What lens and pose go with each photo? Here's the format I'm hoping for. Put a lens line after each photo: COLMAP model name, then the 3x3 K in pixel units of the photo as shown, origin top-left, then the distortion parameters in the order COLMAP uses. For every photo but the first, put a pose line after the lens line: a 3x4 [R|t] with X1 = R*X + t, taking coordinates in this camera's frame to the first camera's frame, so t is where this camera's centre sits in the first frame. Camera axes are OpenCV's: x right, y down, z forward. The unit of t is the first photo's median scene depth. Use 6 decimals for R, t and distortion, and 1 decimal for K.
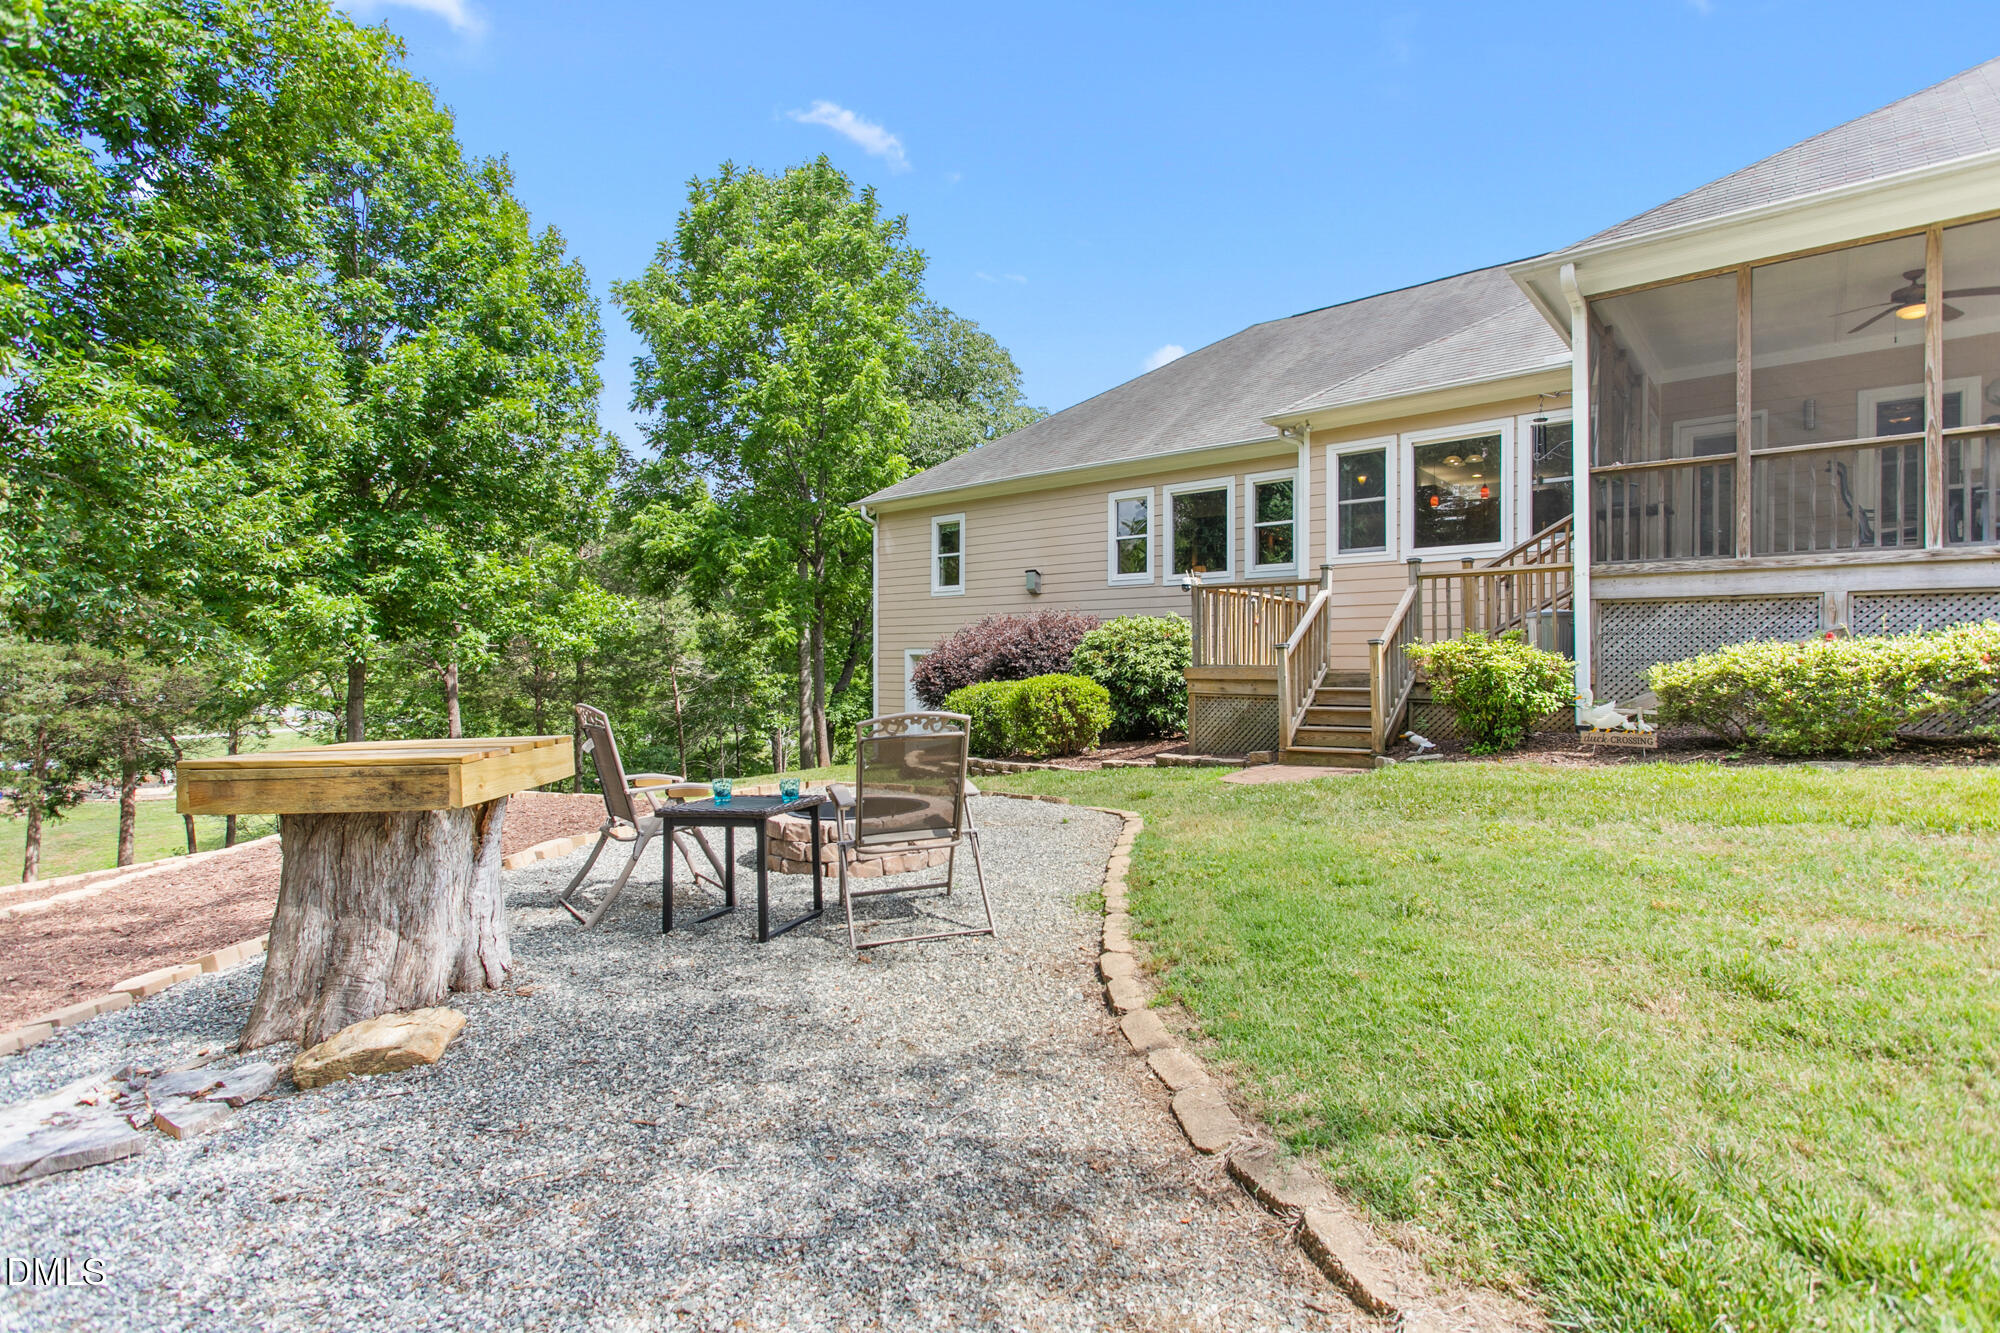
lens RADIAL K [[942.3, 0, 996.8], [0, 942.3, 659.2], [0, 0, 1]] dist [0.005968, 0.001073]
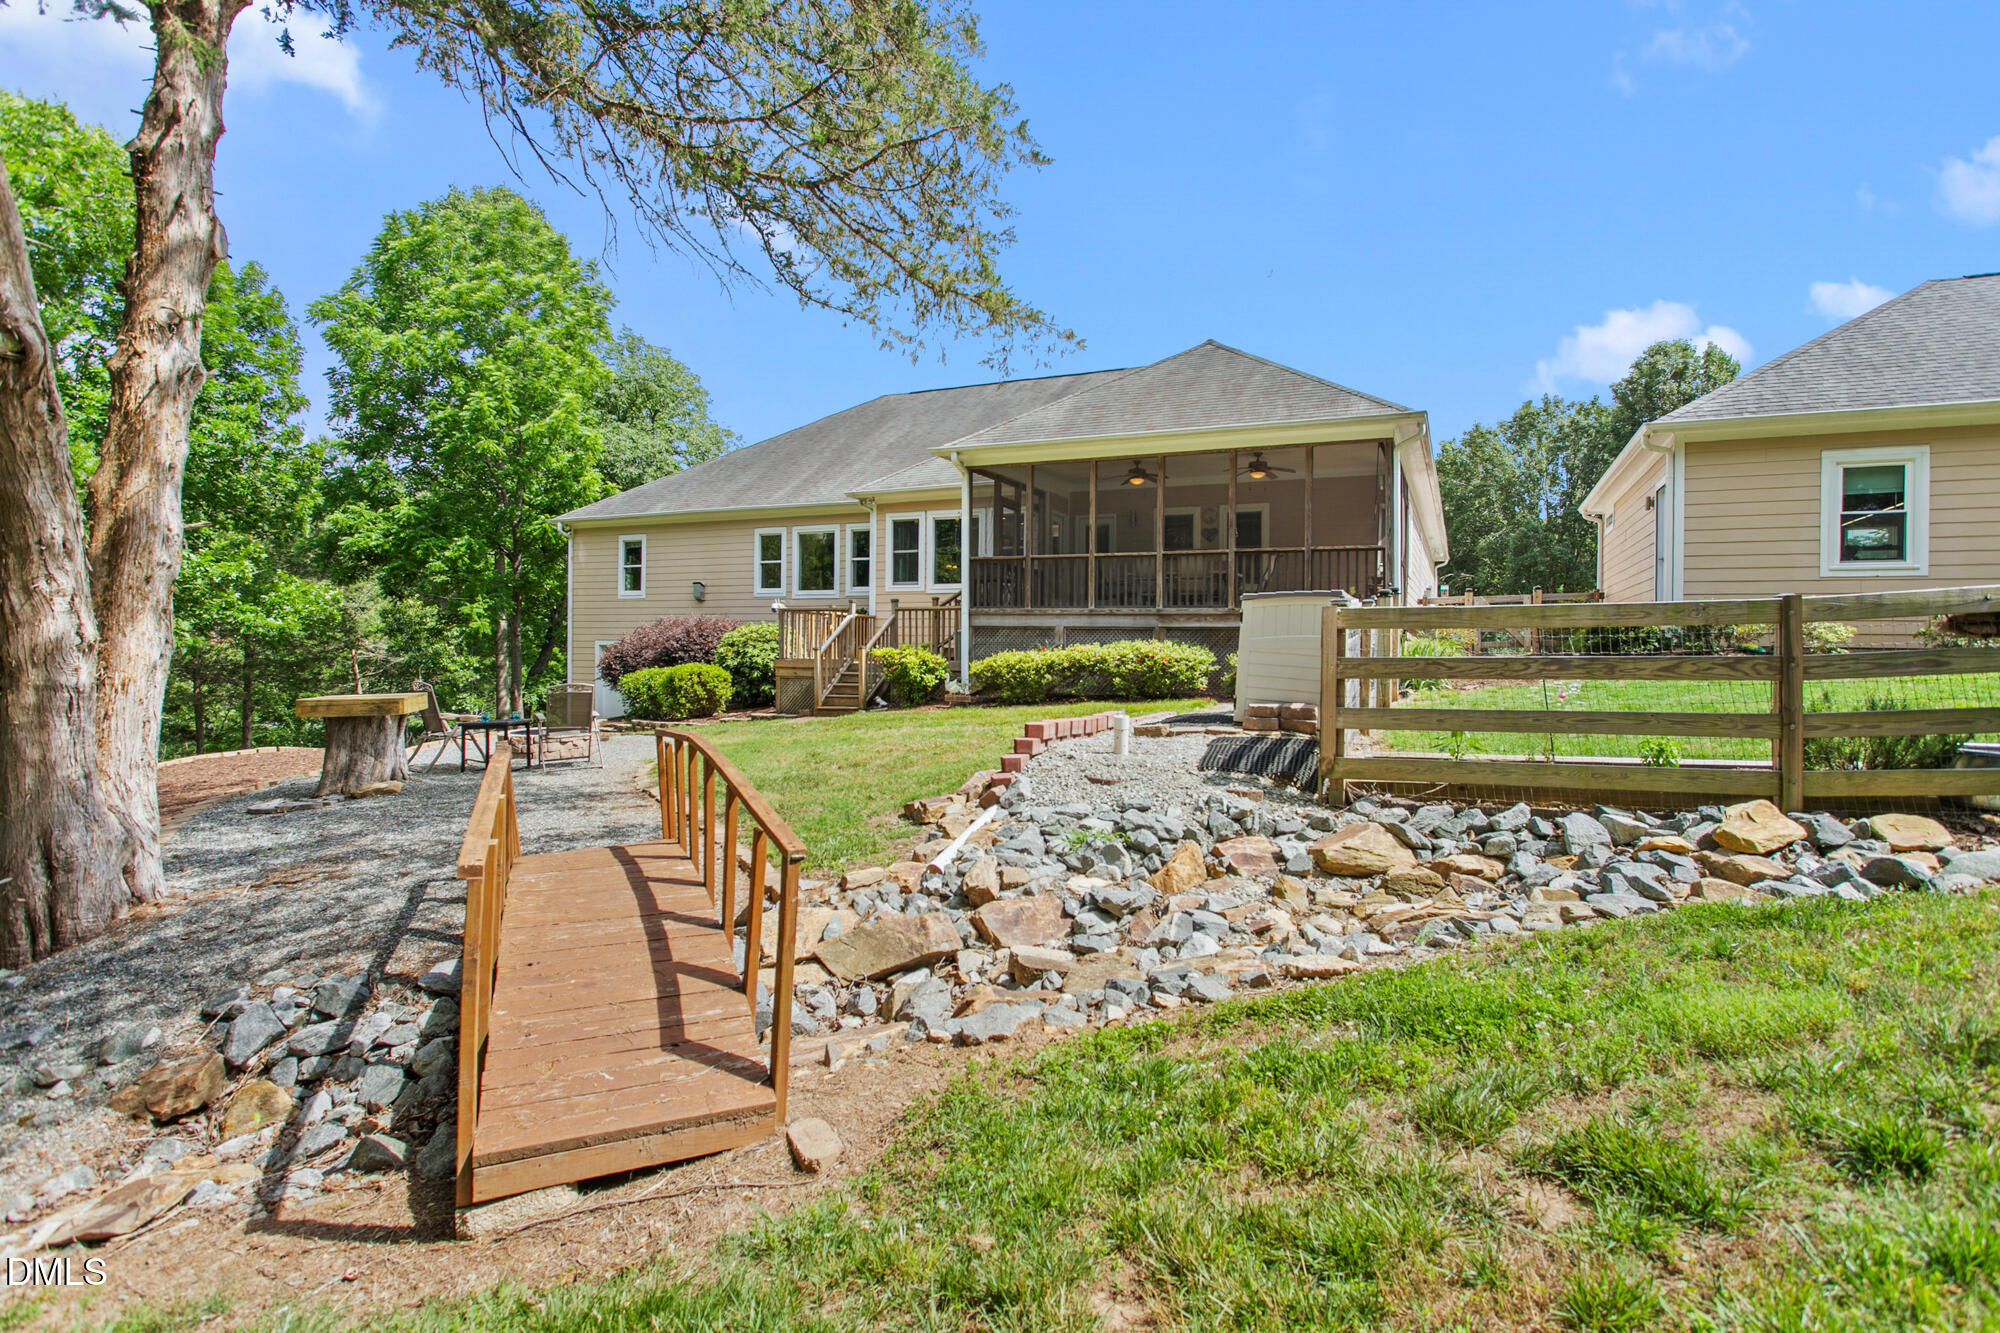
lens RADIAL K [[942.3, 0, 995.3], [0, 942.3, 656.6], [0, 0, 1]] dist [0.005968, 0.001073]
pose [[0.958560, 0.004030, 0.284863, 0.071824], [-0.008589, 0.999854, 0.014757, -0.016132], [-0.284762, -0.016592, 0.958455, -0.446810]]
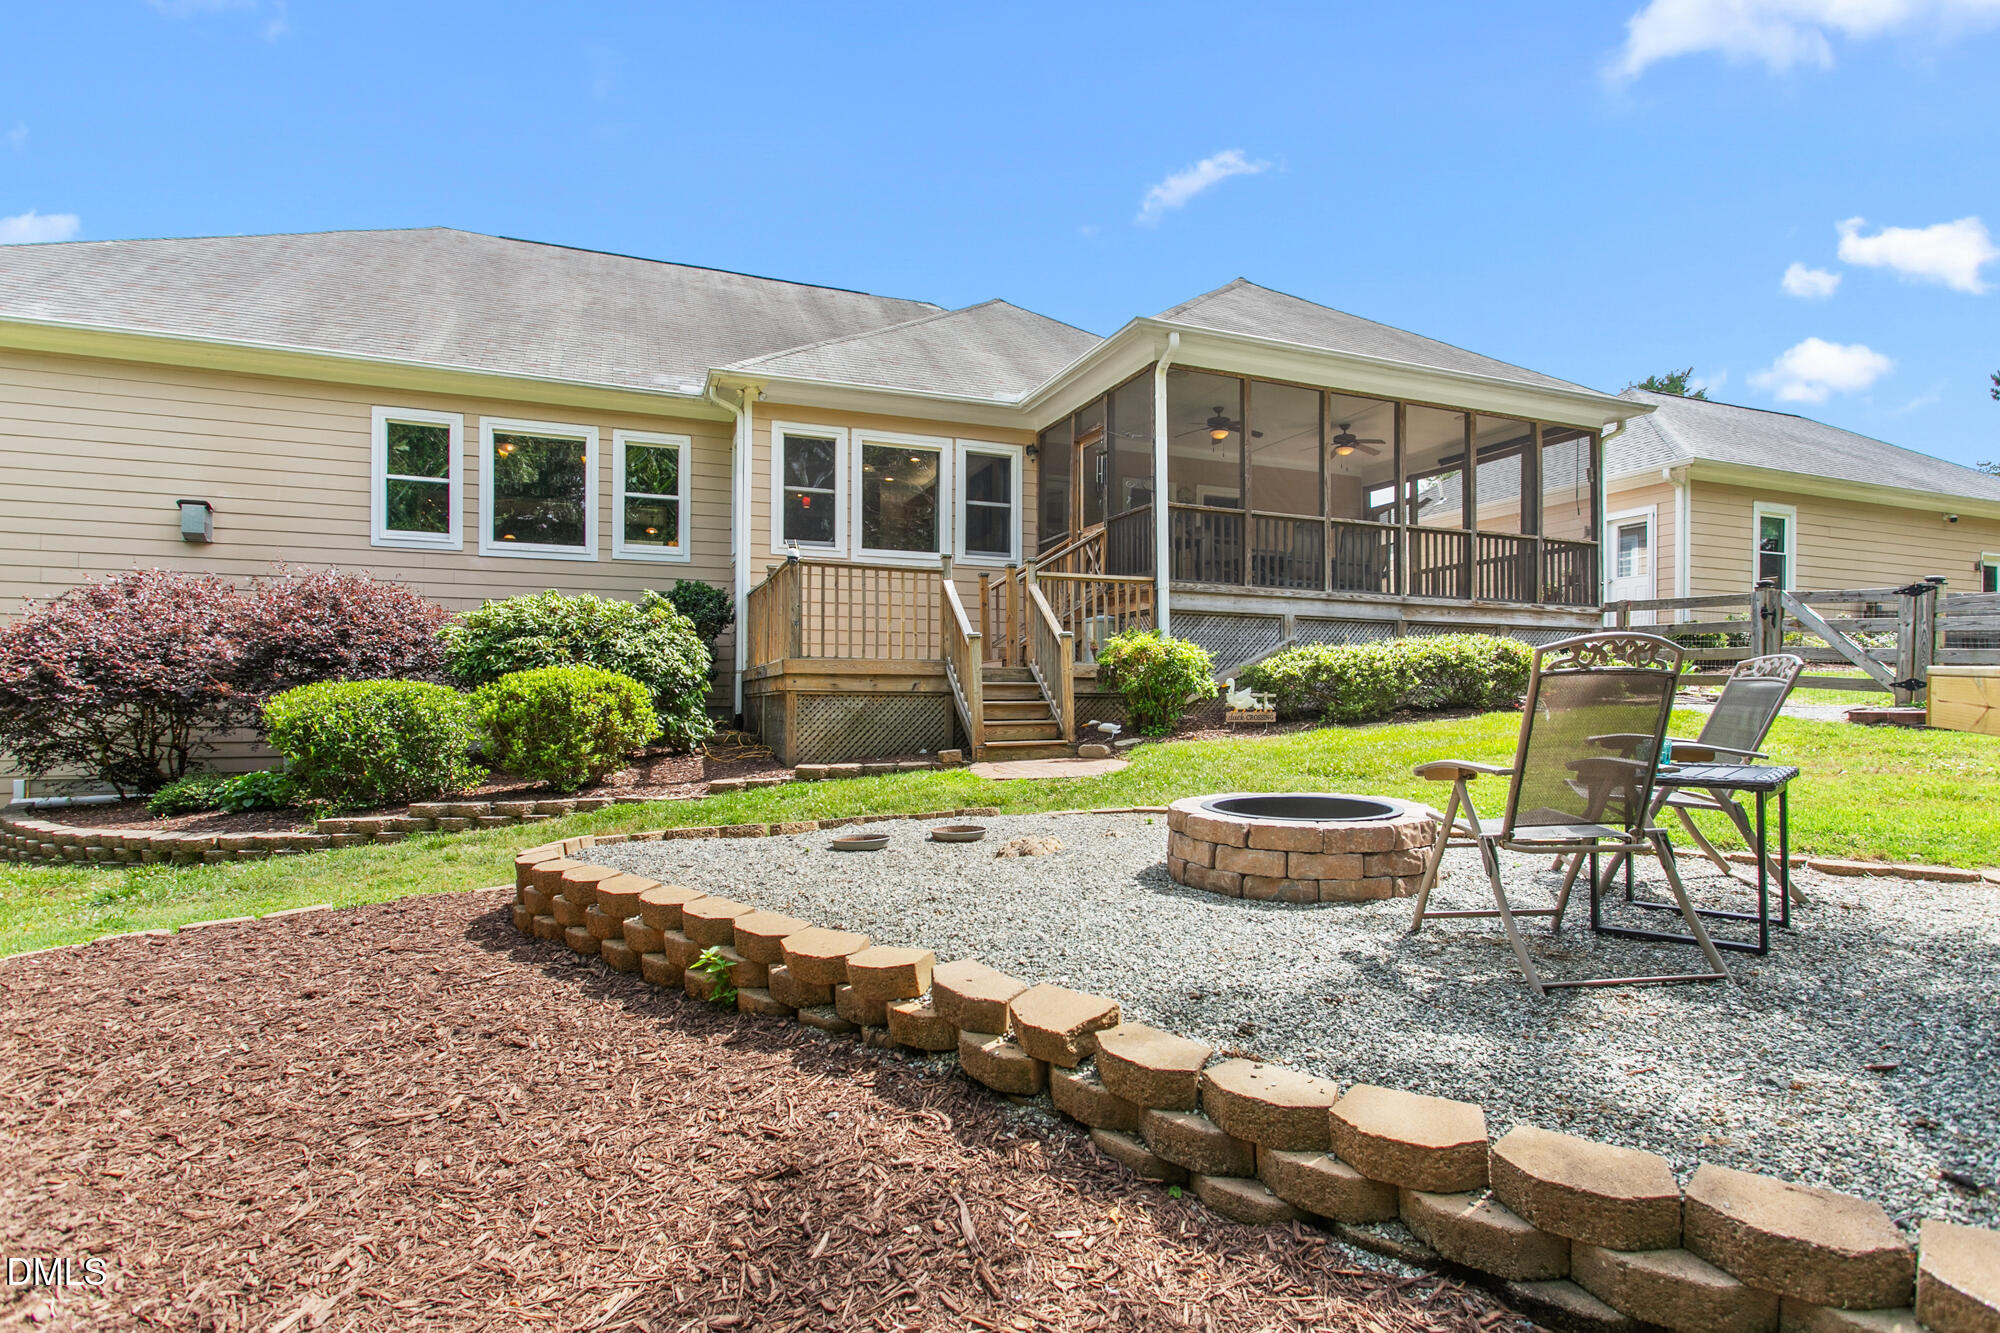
lens RADIAL K [[1025.5, 0, 1005.0], [0, 1025.5, 685.1], [0, 0, 1]] dist [-0.000427, 0.000252]
pose [[0.465965, 0.013208, 0.884704, -0.344192], [-0.008250, 0.999910, -0.010583, 0.027462], [-0.884764, -0.002367, 0.466033, 0.300420]]
